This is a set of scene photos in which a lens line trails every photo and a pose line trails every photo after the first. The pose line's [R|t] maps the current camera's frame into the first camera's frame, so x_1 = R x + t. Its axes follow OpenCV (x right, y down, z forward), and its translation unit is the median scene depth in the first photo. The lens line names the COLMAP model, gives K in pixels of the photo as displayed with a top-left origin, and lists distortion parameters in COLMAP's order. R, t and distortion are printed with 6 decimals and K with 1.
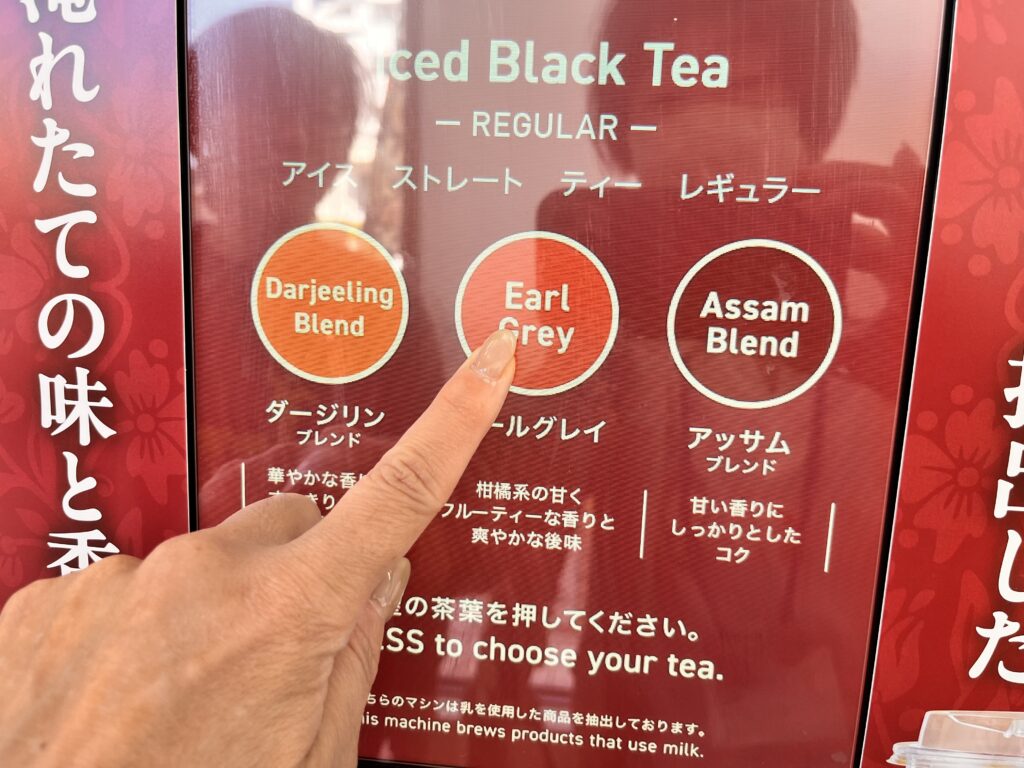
lens RADIAL K [[797.3, 0, 516.1], [0, 797.3, 374.3], [0, 0, 1]] dist [0.045785, -0.103852]
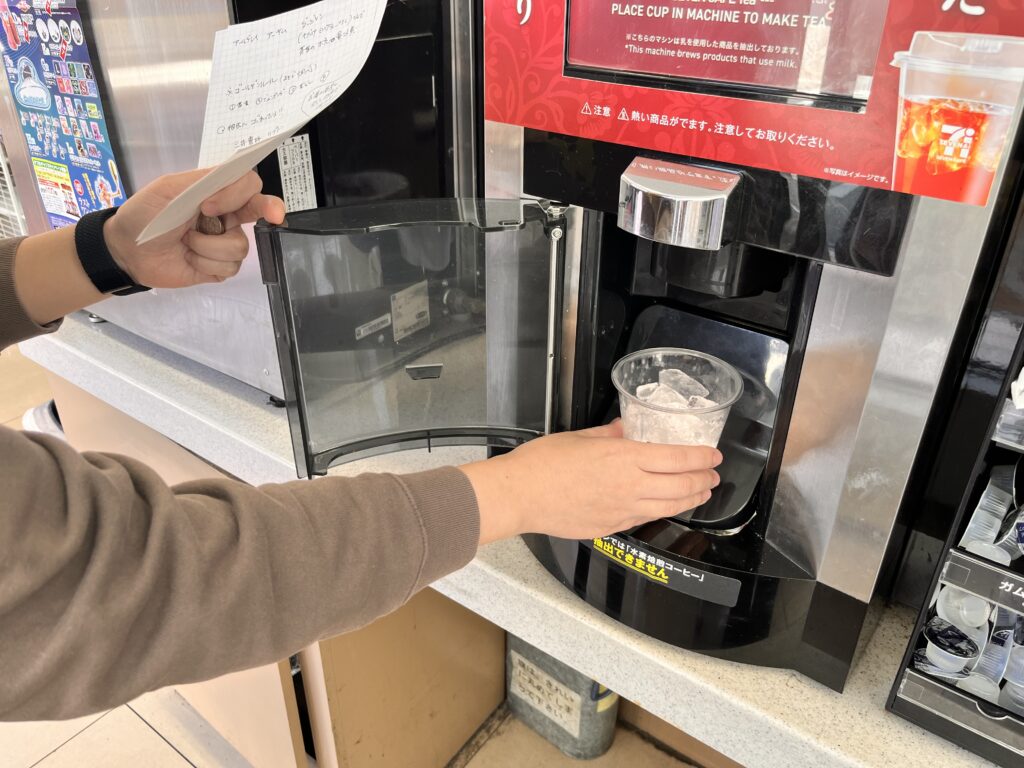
lens RADIAL K [[780.0, 0, 512.0], [0, 780.0, 384.0], [0, 0, 1]] dist [0.062611, -0.107341]
pose [[0.844322, 0.237376, -0.480389, 0.773301], [-0.066218, 0.935872, 0.346063, 0.605532], [0.531729, -0.260379, 0.805895, -1.102816]]
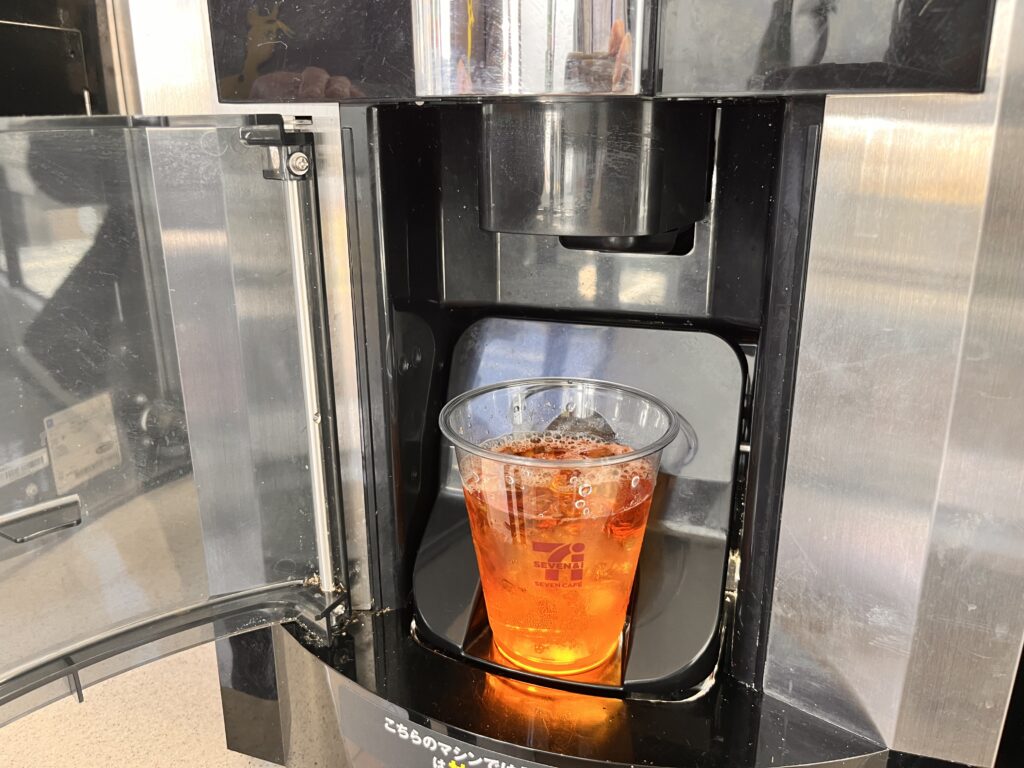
lens RADIAL K [[780.0, 0, 512.0], [0, 780.0, 384.0], [0, 0, 1]] dist [0.062611, -0.107341]
pose [[0.972252, 0.034484, -0.231382, 0.218128], [-0.003481, 0.991099, 0.133079, 1.216407], [0.233912, -0.128581, 0.963718, -0.062296]]
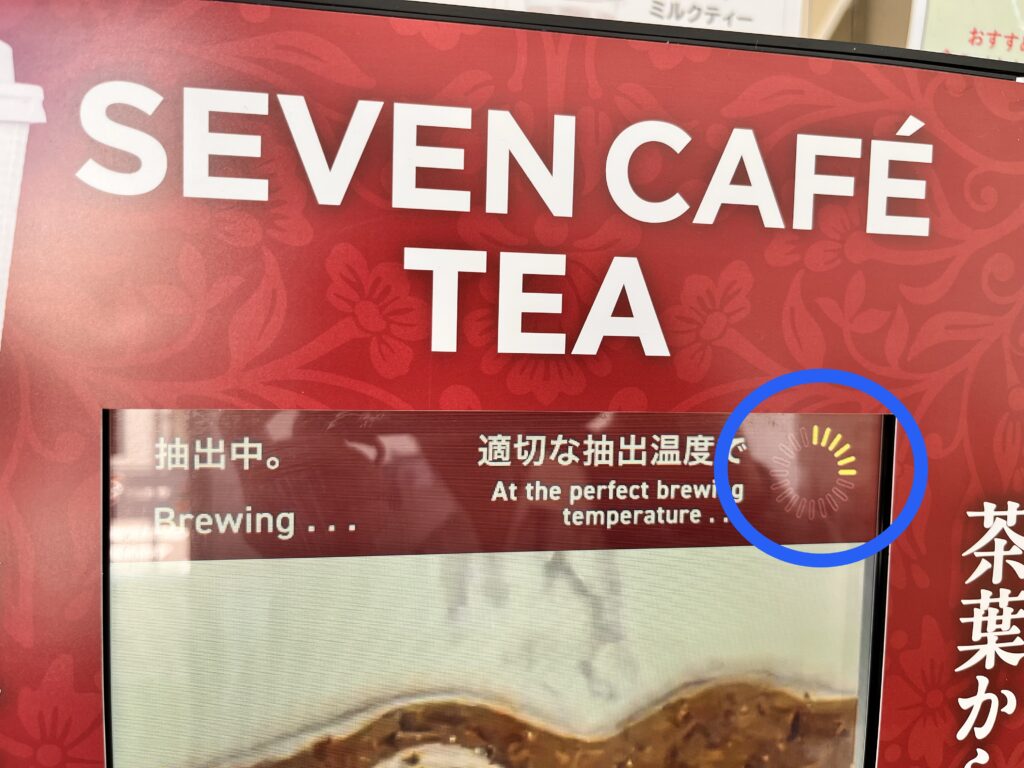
lens RADIAL K [[797.3, 0, 516.1], [0, 797.3, 374.3], [0, 0, 1]] dist [0.045785, -0.103852]
pose [[0.959099, -0.033502, 0.281080, -0.216398], [0.059612, 0.994608, -0.084859, -0.561415], [-0.276722, 0.098144, 0.955925, 0.039085]]
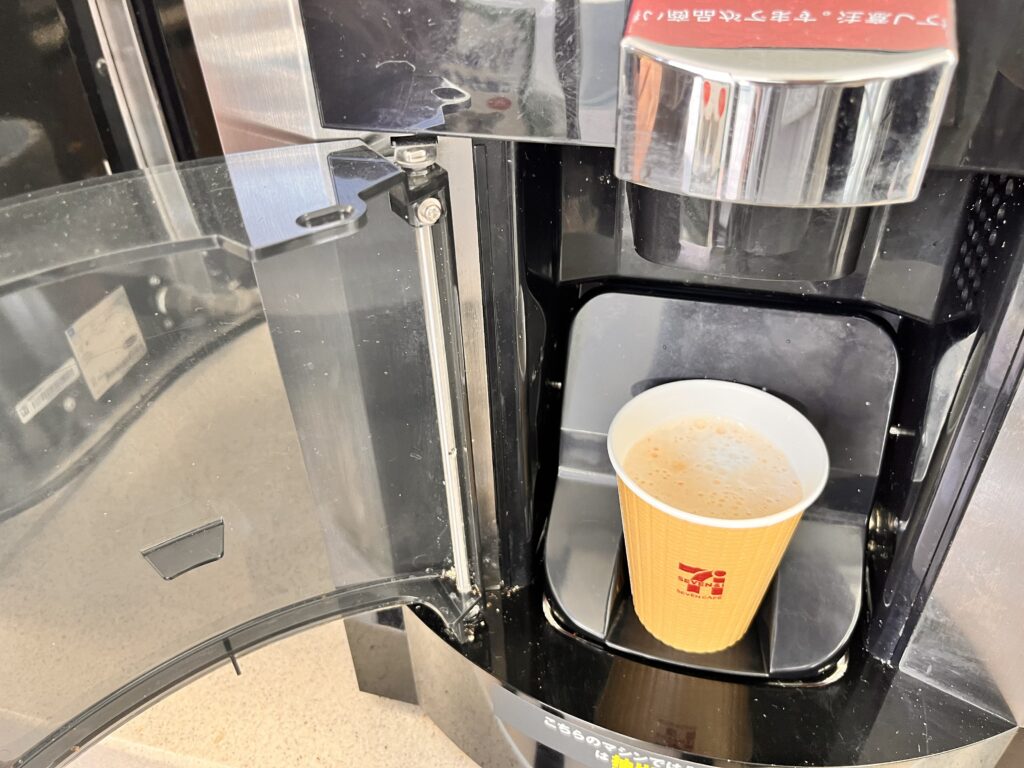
lens RADIAL K [[787.6, 0, 530.0], [0, 787.6, 387.0], [0, 0, 1]] dist [0.052031, -0.107353]
pose [[0.986068, 0.045784, -0.159915, -0.137900], [0.033062, 0.888245, 0.458178, 0.745184], [0.163021, -0.457082, 0.874357, 0.147109]]
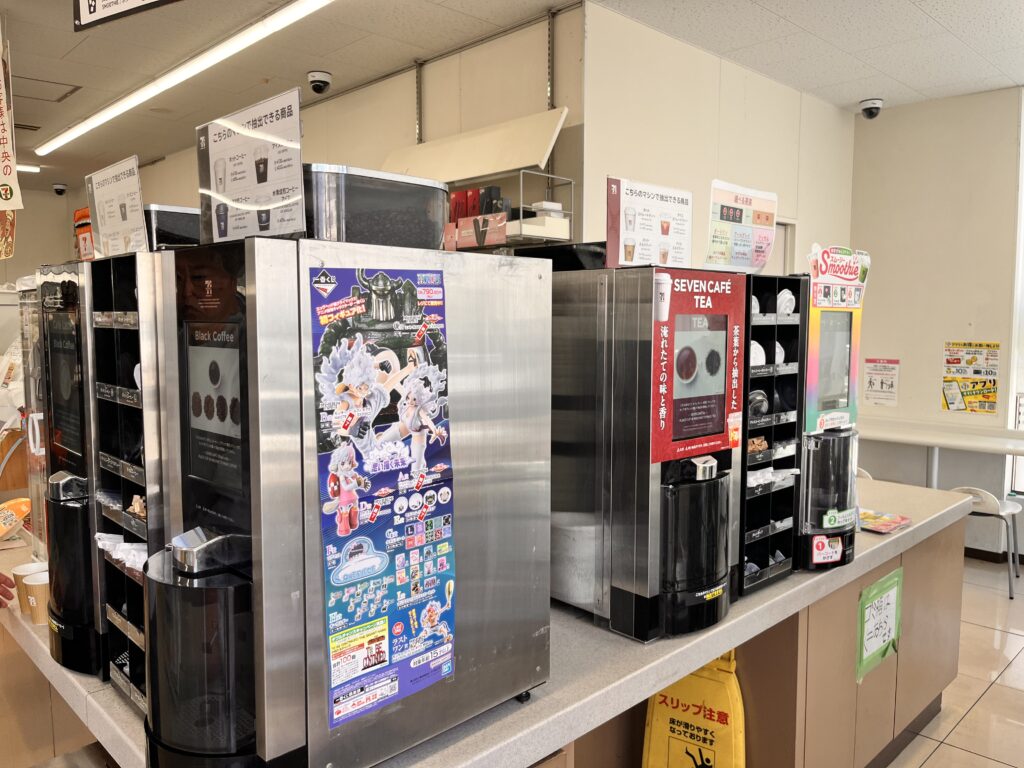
lens RADIAL K [[773.6, 0, 512.0], [0, 773.6, 384.0], [0, 0, 1]] dist [0.073365, -0.095484]
pose [[0.665485, -0.100997, 0.739547, -6.678102], [0.146359, 0.989226, 0.003392, -0.228926], [-0.731922, 0.105982, 0.673096, -2.702690]]
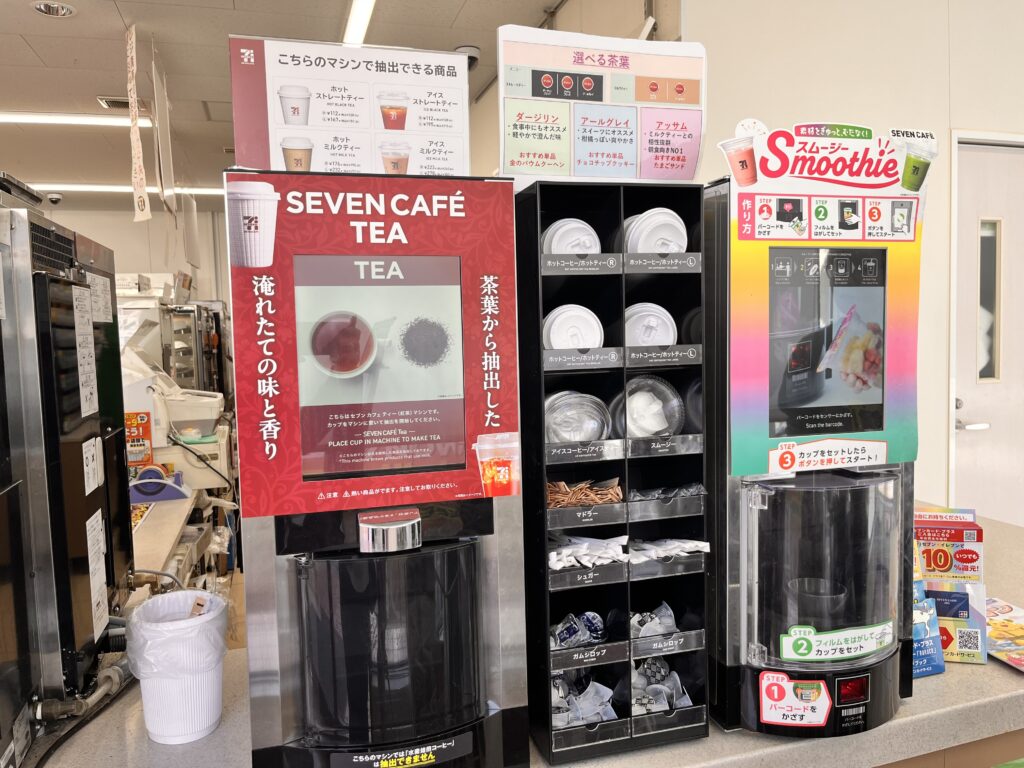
lens RADIAL K [[764.1, 0, 512.0], [0, 764.1, 384.0], [0, 0, 1]] dist [0.088435, -0.142668]
pose [[0.932281, -0.087992, 0.350871, -0.787515], [0.119748, 0.990347, -0.069814, 0.451655], [-0.341340, 0.107103, 0.933818, -3.099415]]
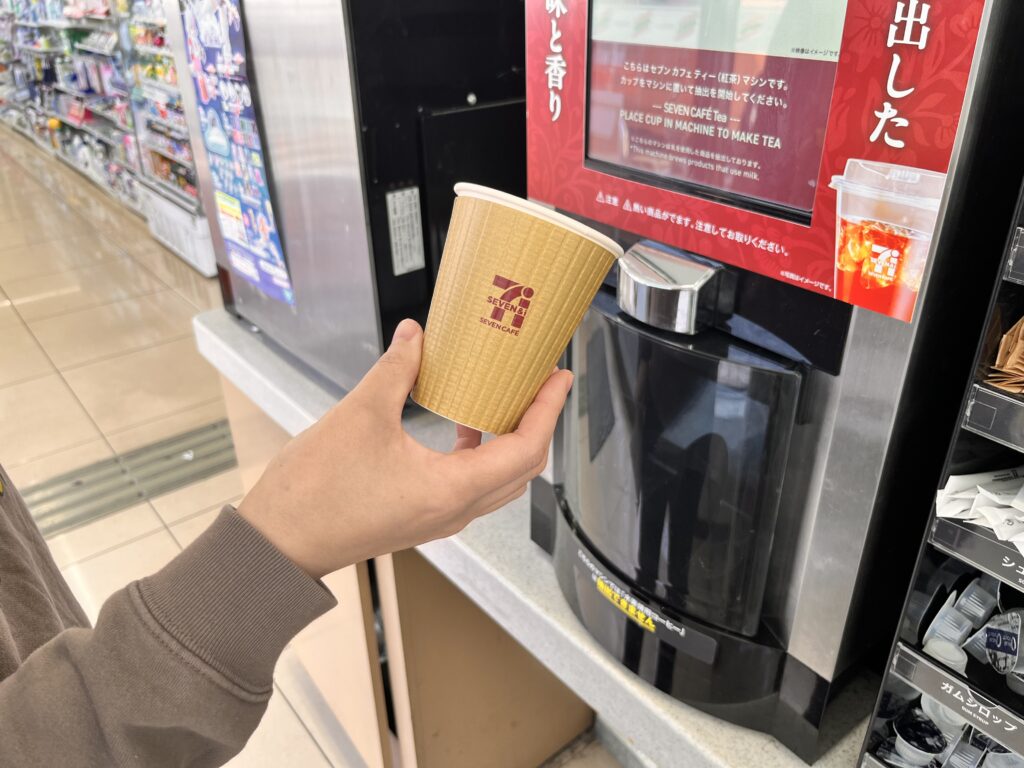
lens RADIAL K [[792.9, 0, 512.0], [0, 792.9, 384.0], [0, 0, 1]] dist [0.014180, -0.033791]
pose [[0.683899, 0.301272, -0.664467, 1.389535], [-0.076386, 0.935320, 0.345458, 0.324713], [0.725566, -0.185502, 0.662678, -0.976984]]
